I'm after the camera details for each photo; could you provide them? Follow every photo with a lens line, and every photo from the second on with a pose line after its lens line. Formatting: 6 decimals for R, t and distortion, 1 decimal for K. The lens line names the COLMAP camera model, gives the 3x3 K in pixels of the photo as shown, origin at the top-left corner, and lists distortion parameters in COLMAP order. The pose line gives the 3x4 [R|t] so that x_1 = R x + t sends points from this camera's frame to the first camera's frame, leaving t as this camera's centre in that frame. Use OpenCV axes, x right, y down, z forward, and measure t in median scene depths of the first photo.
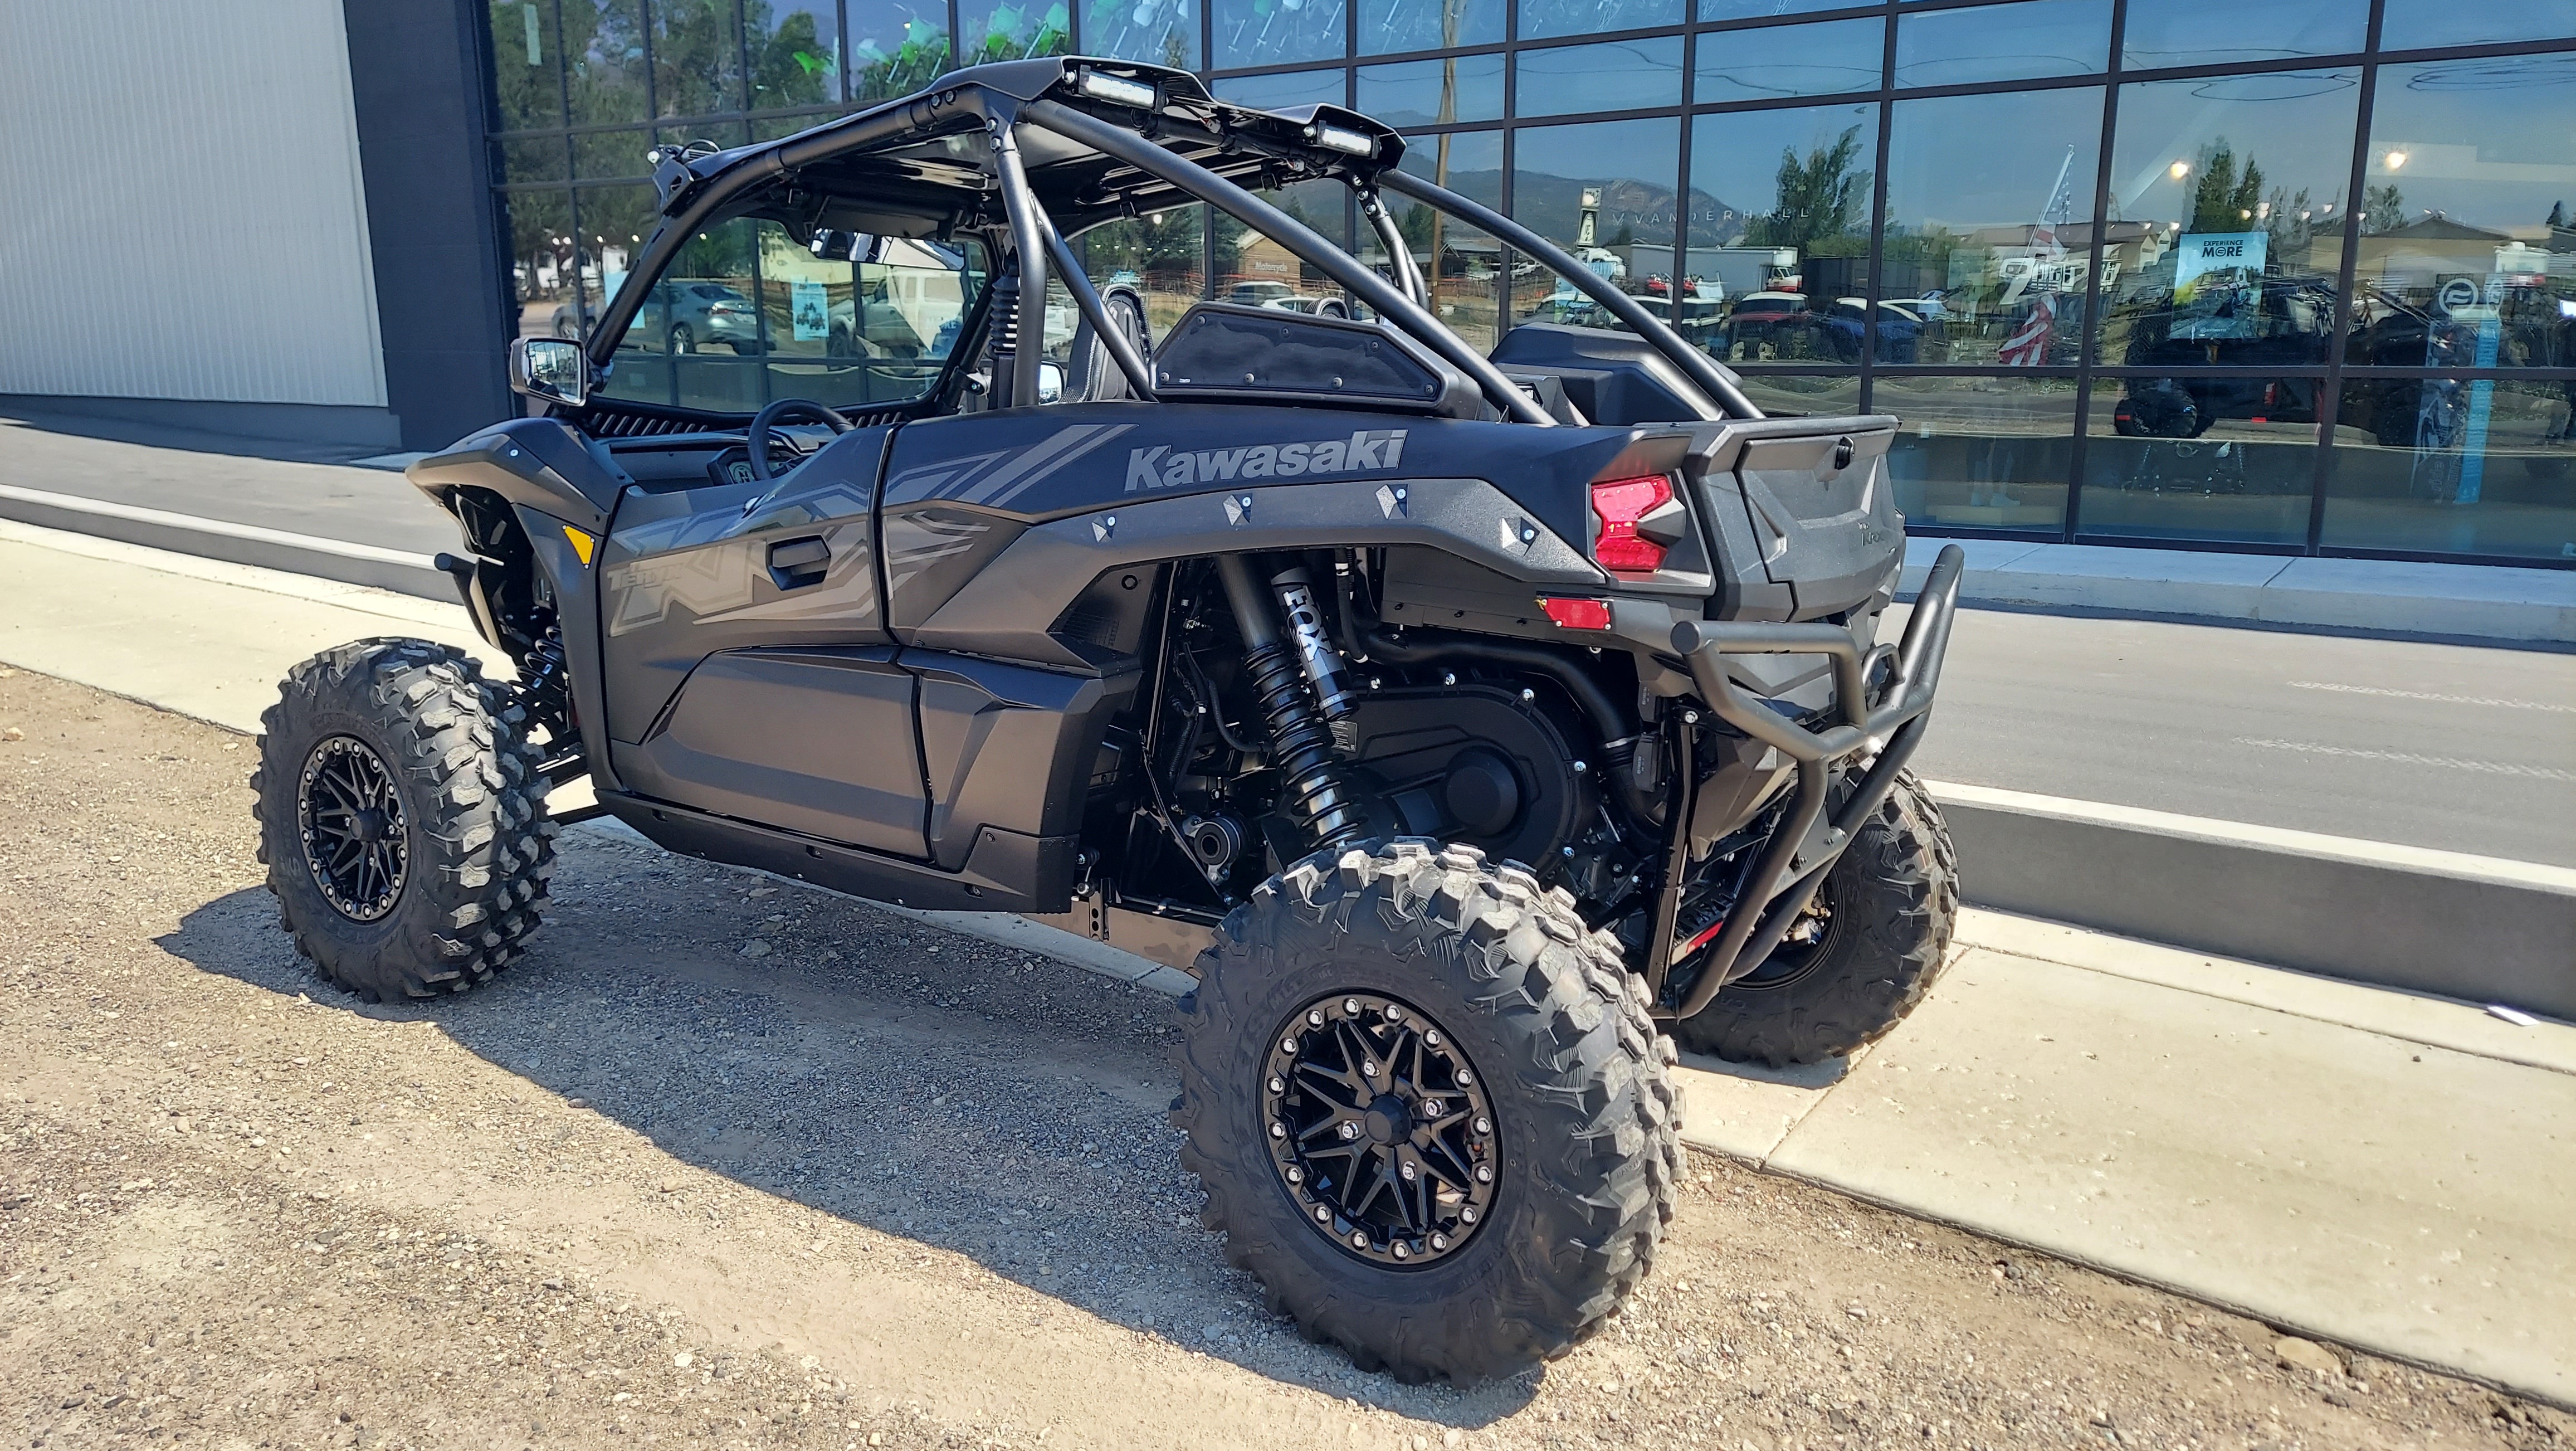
lens RADIAL K [[1887.3, 0, 1282.8], [0, 1887.3, 712.6], [0, 0, 1]] dist [0.075846, -0.075783]
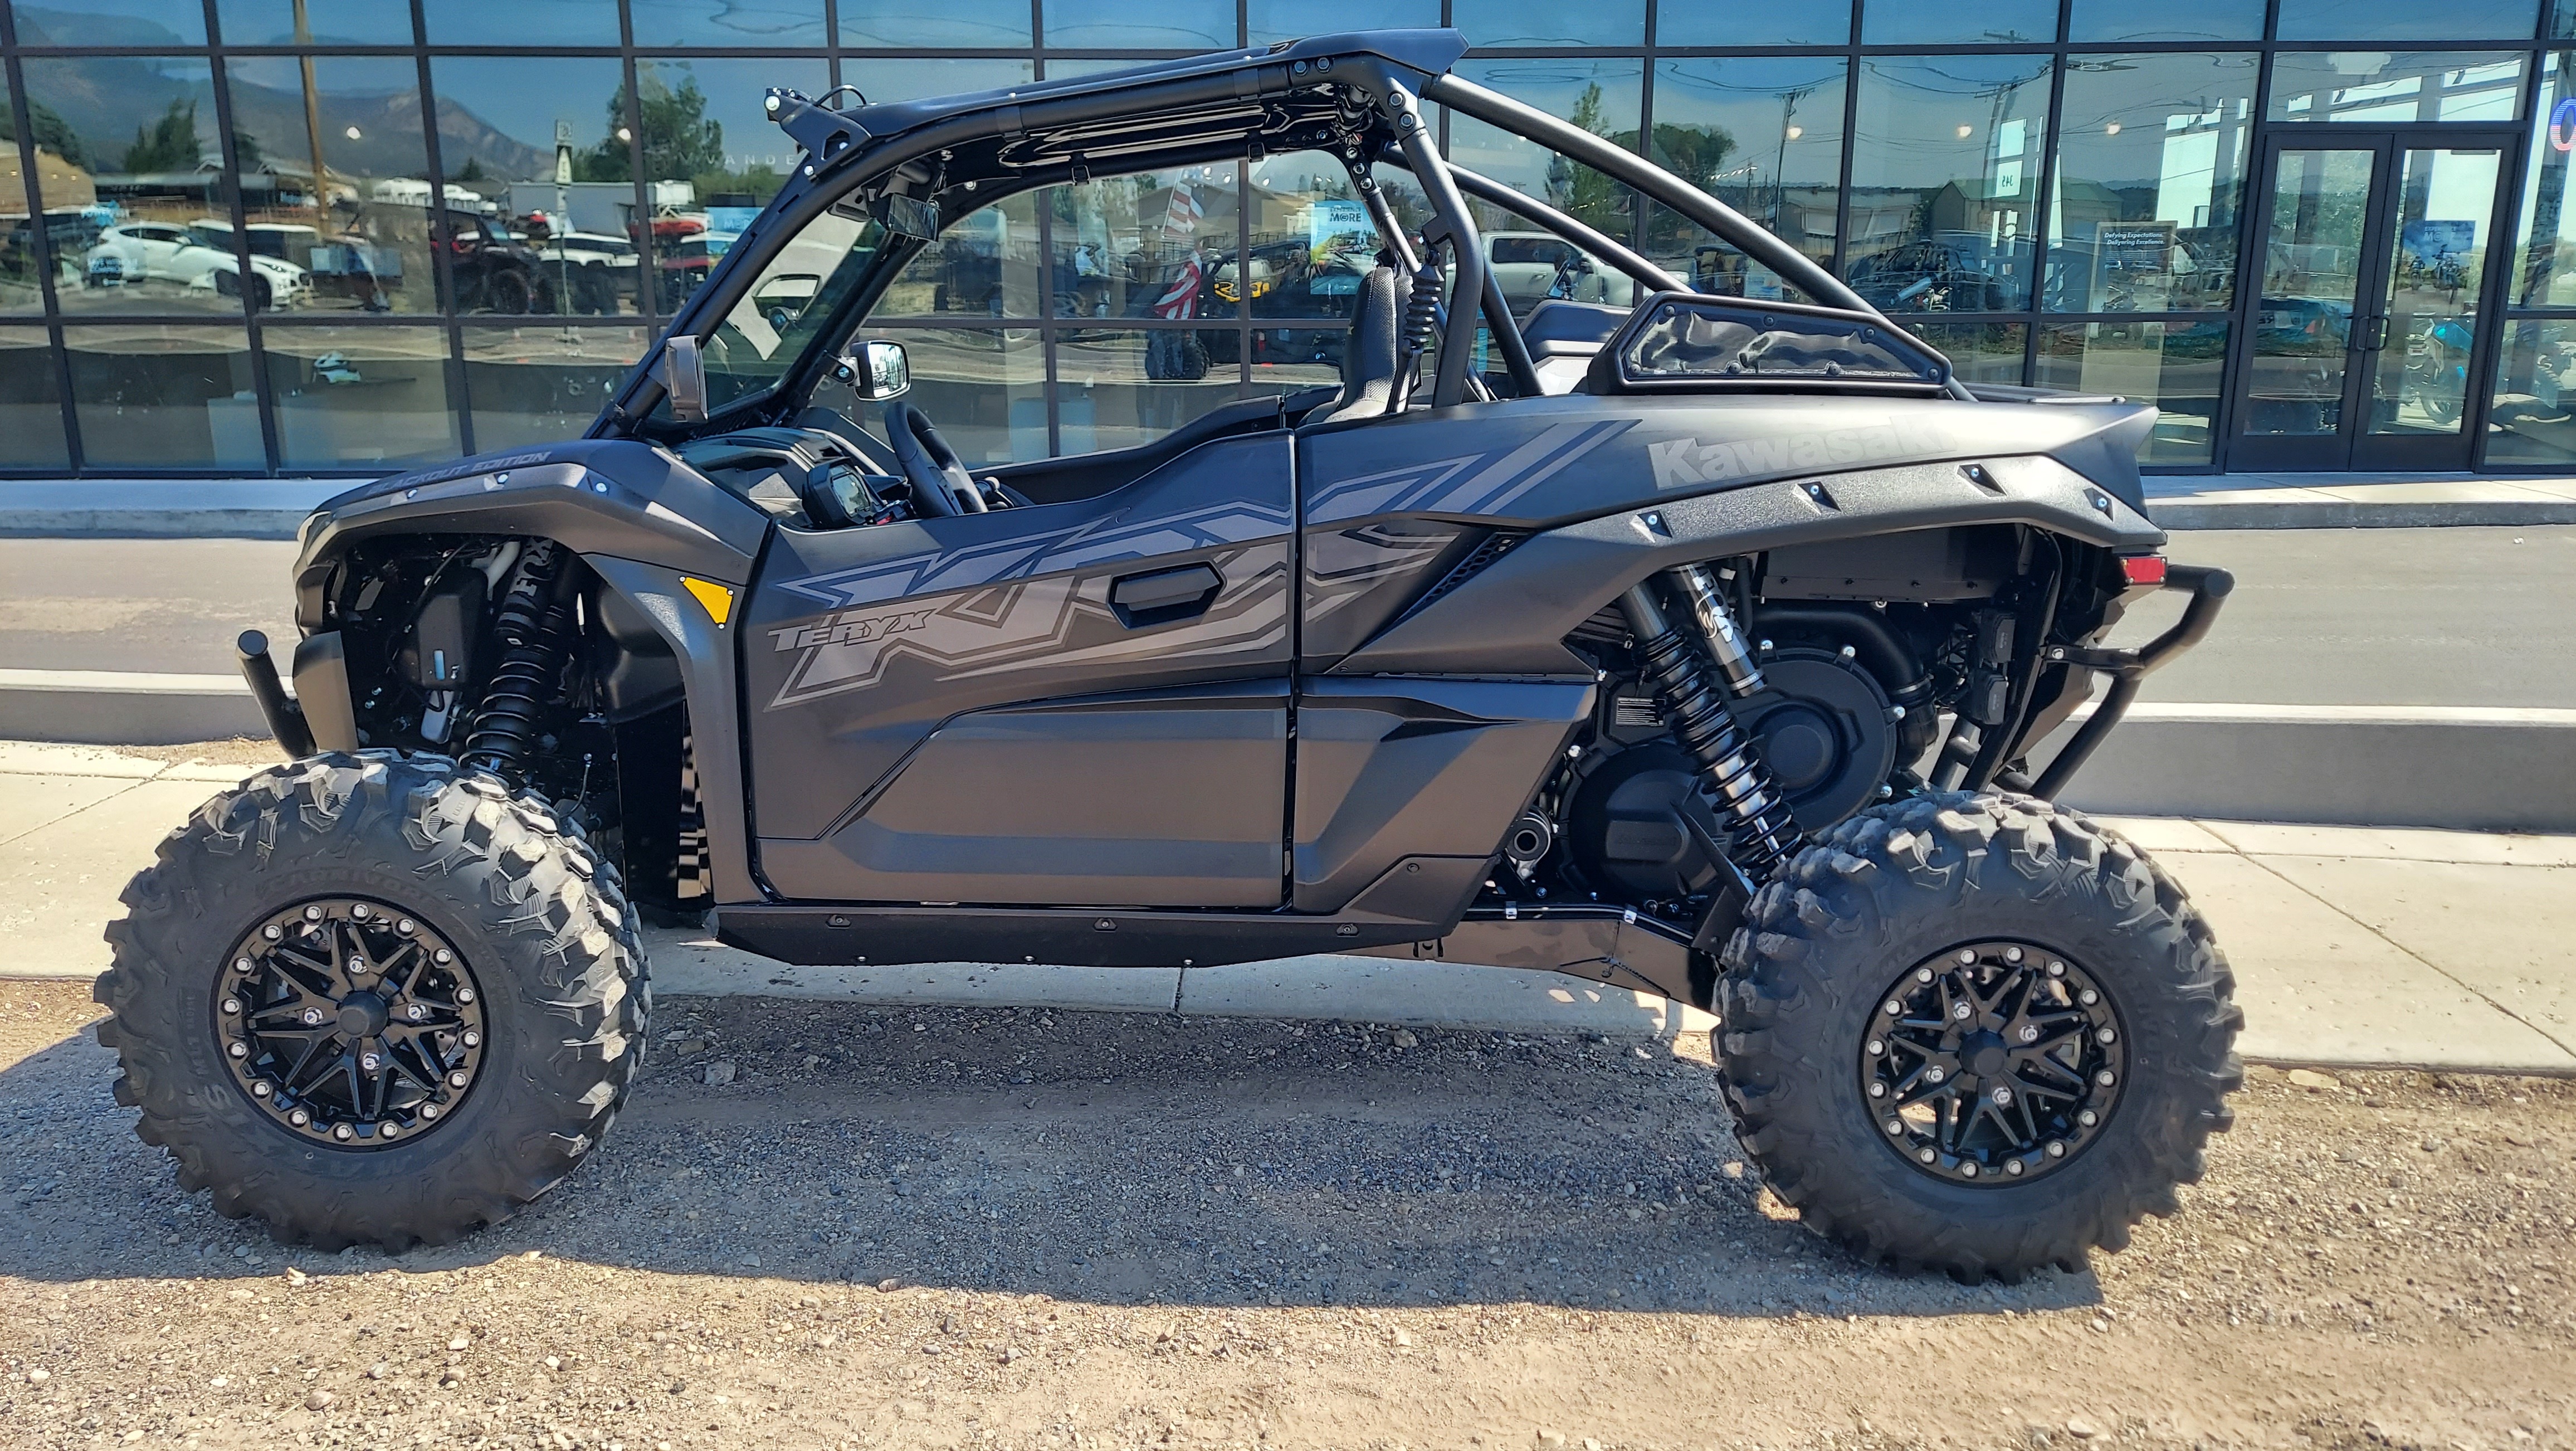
lens RADIAL K [[1887.3, 0, 1271.3], [0, 1887.3, 727.6], [0, 0, 1]] dist [0.075846, -0.075783]
pose [[0.831872, -0.130531, 0.539398, -0.707592], [0.110879, 0.991441, 0.068921, -0.075115], [-0.543778, 0.002475, 0.839225, 0.256653]]
